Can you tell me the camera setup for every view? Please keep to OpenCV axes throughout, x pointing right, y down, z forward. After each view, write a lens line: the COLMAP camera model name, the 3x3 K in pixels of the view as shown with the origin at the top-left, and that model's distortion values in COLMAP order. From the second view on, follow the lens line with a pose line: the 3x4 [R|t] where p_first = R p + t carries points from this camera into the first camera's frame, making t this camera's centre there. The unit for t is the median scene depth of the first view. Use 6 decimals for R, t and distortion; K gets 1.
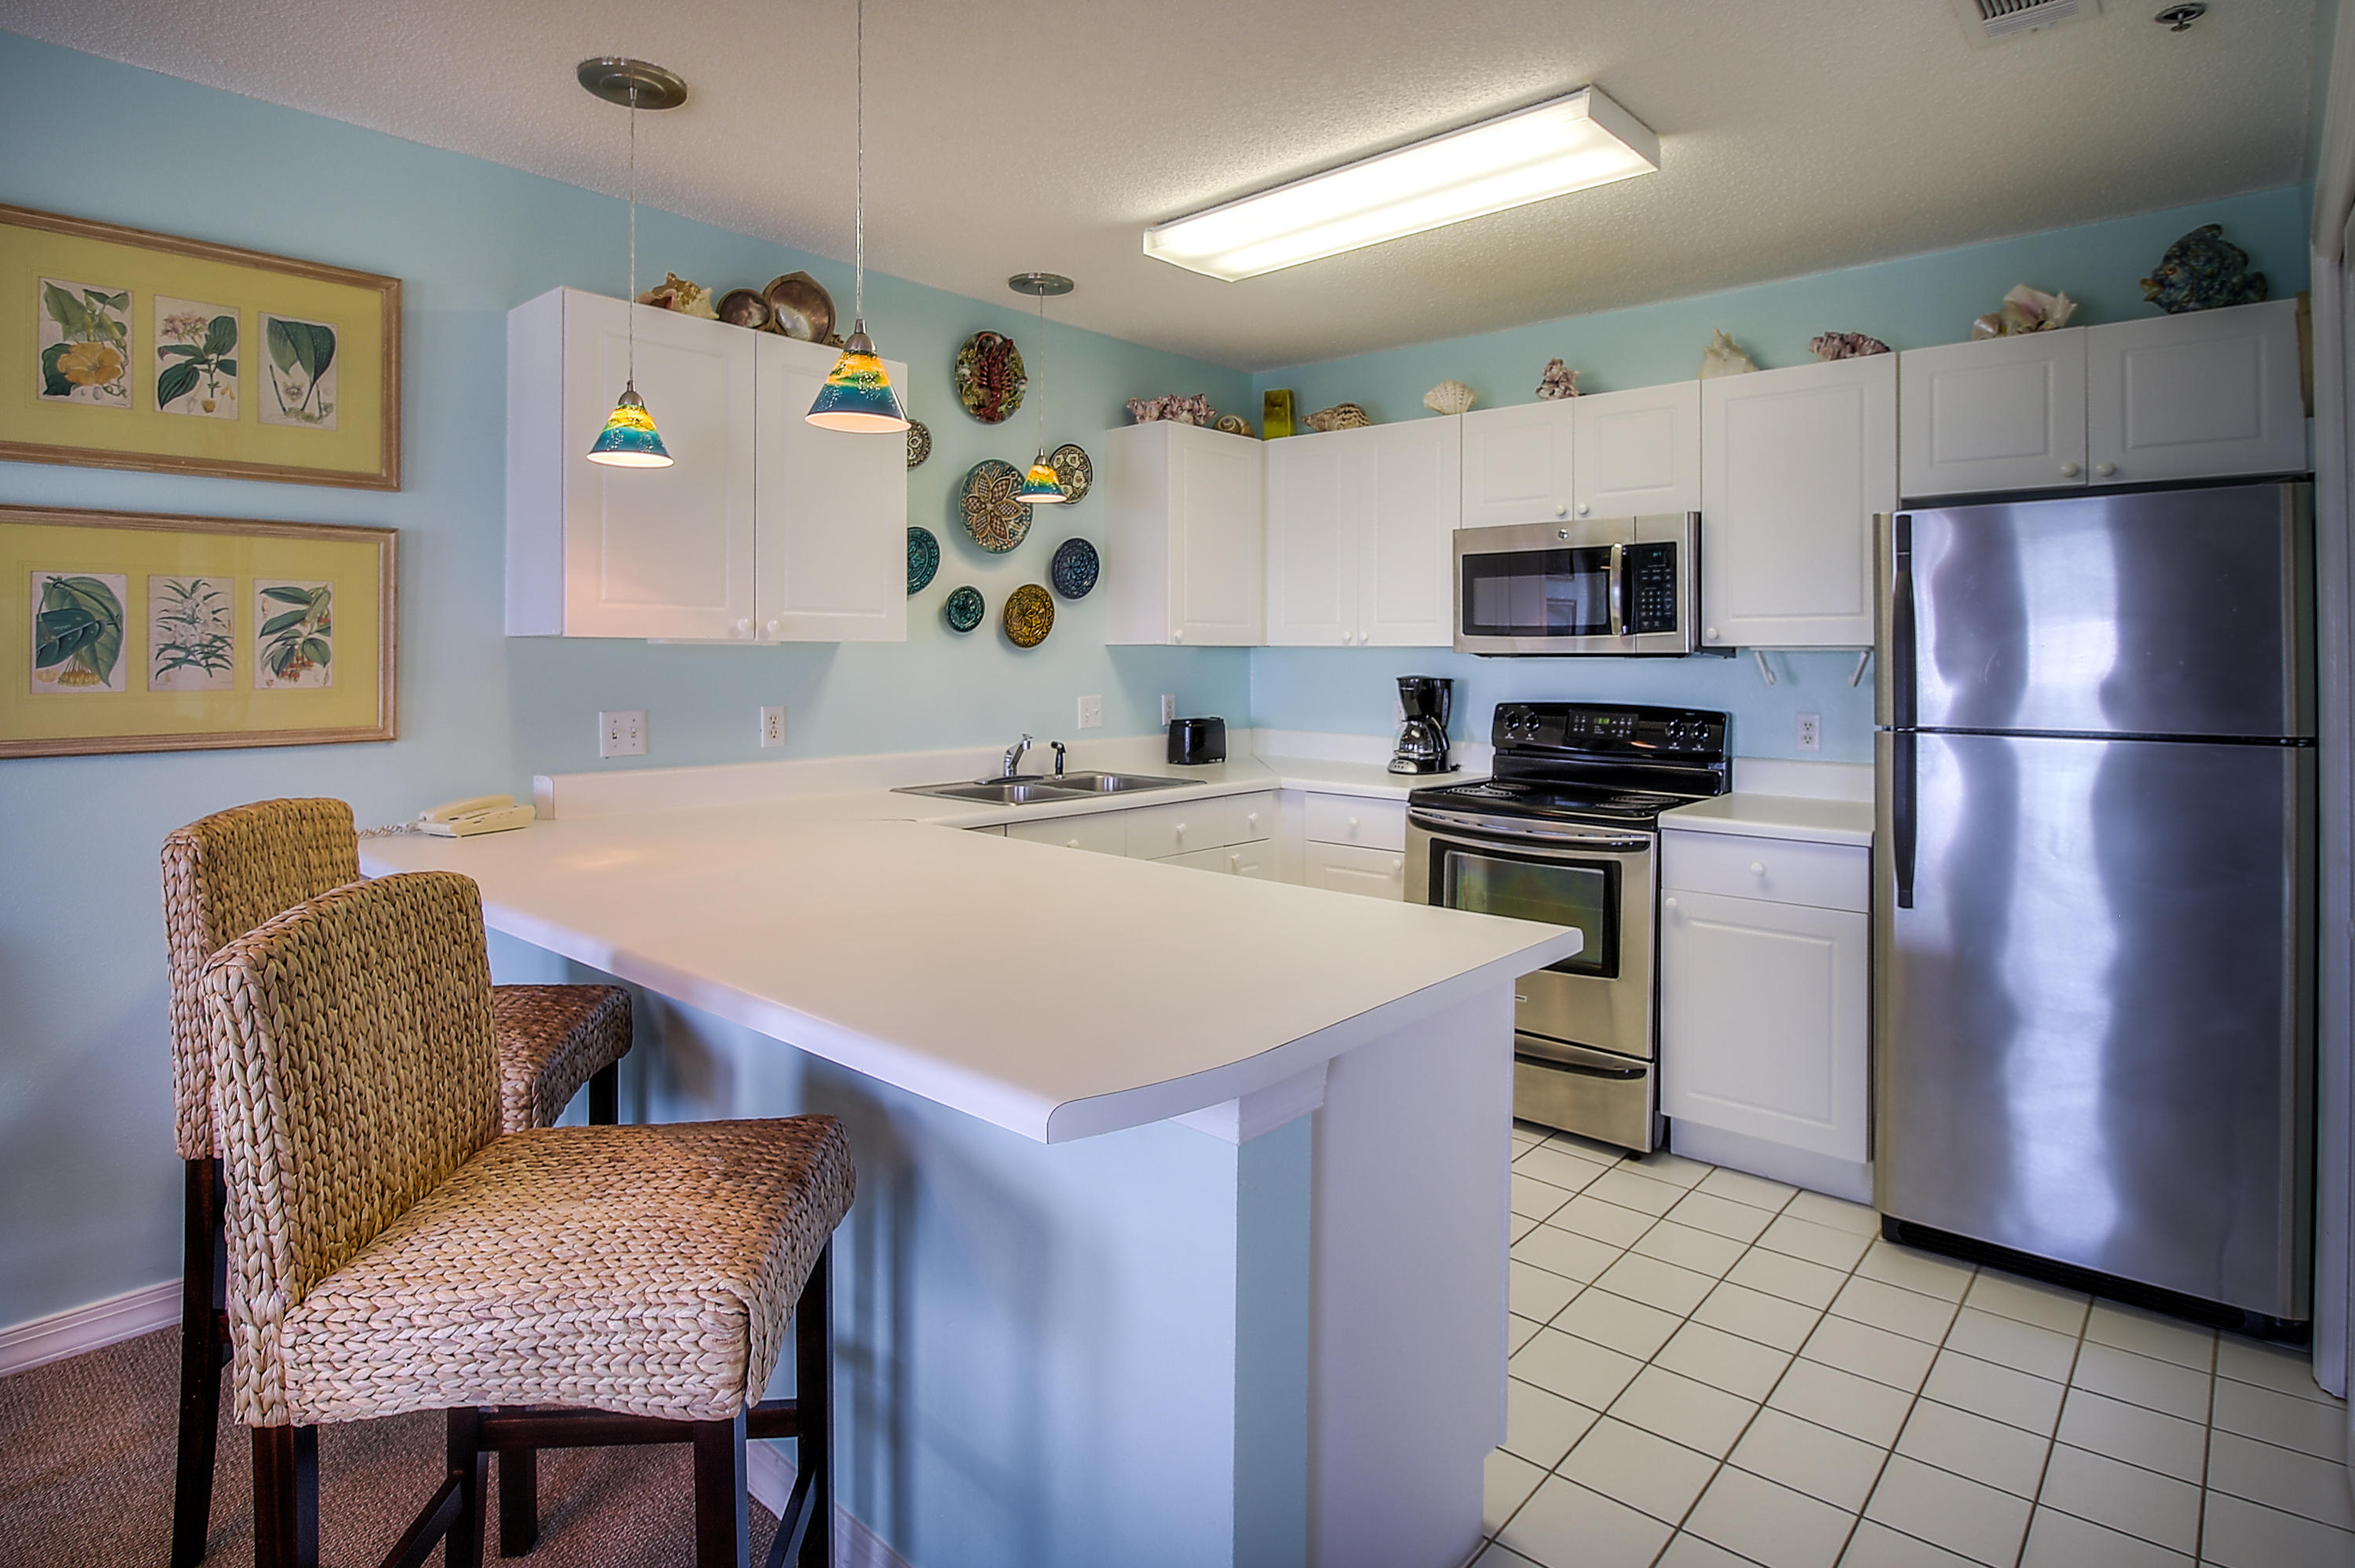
lens RADIAL K [[1228.3, 0, 1189.1], [0, 1228.3, 644.0], [0, 0, 1]] dist [-0.002314, -0.012675]
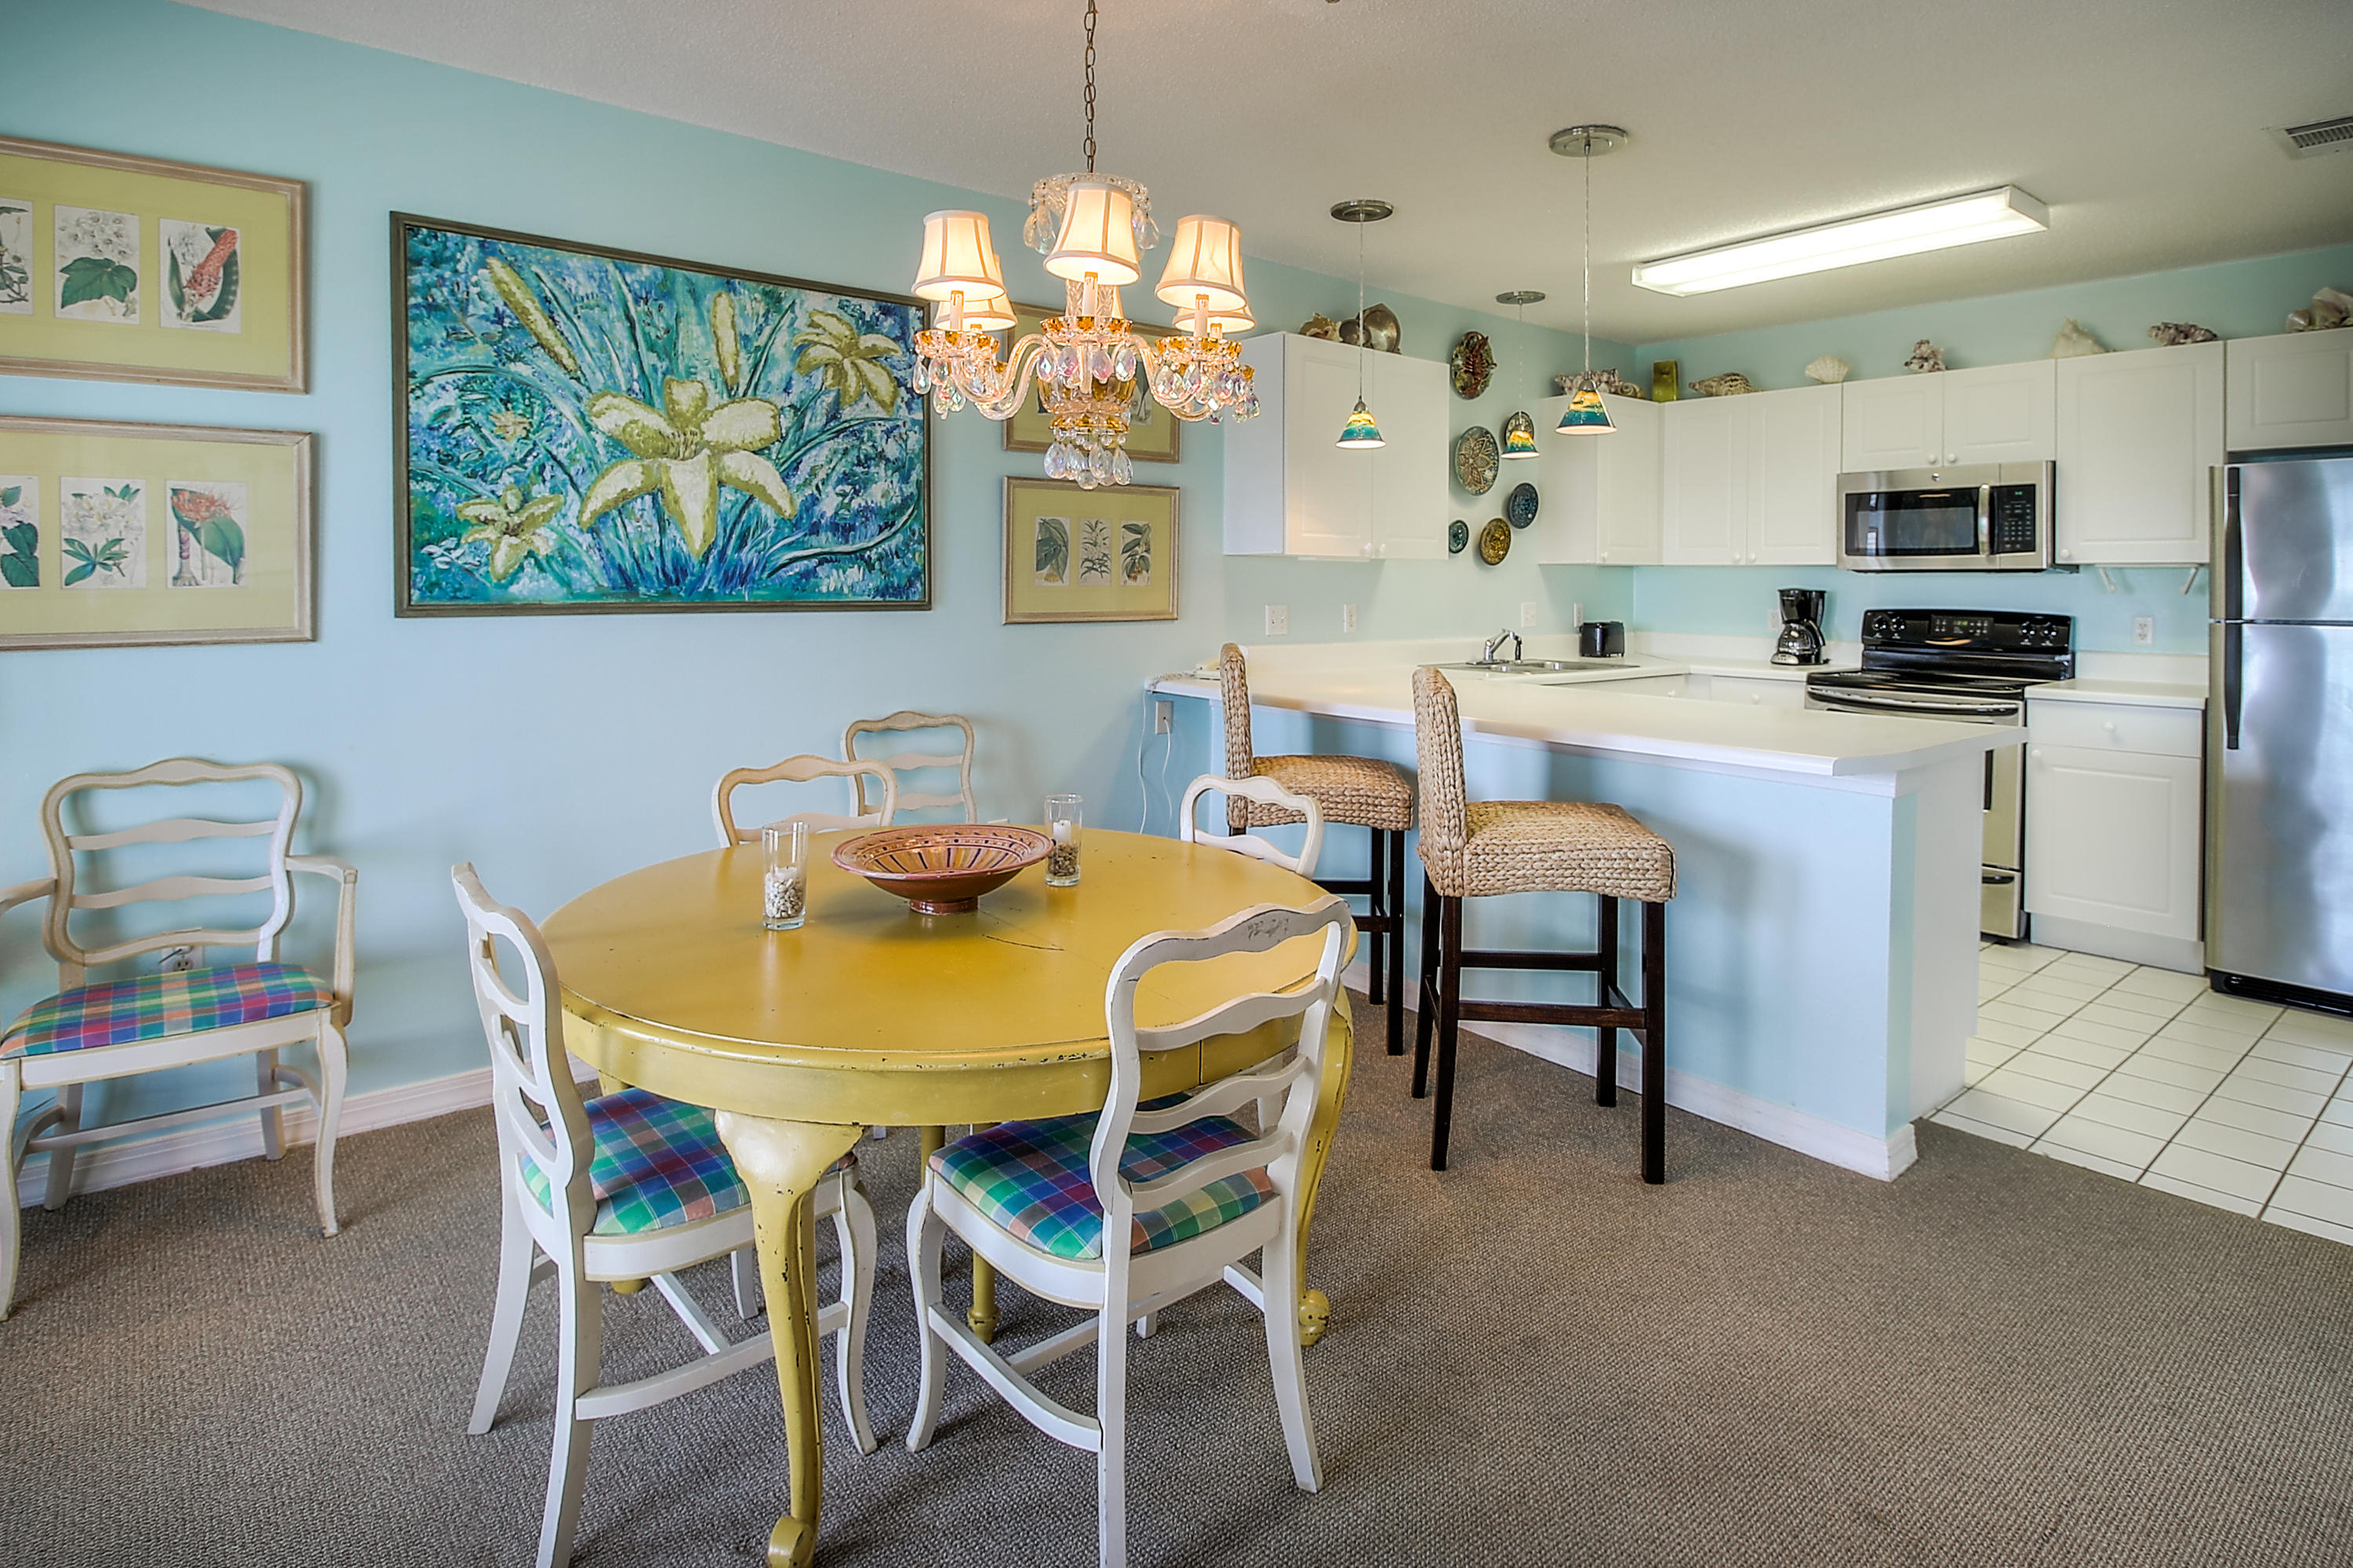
lens RADIAL K [[1227.4, 0, 1179.1], [0, 1227.4, 582.2], [0, 0, 1]] dist [-0.002314, -0.012675]
pose [[0.986853, 0.003046, -0.161592, -0.286590], [-0.001772, 0.999966, 0.008026, 0.012650], [0.161611, -0.007634, 0.986825, -0.425283]]
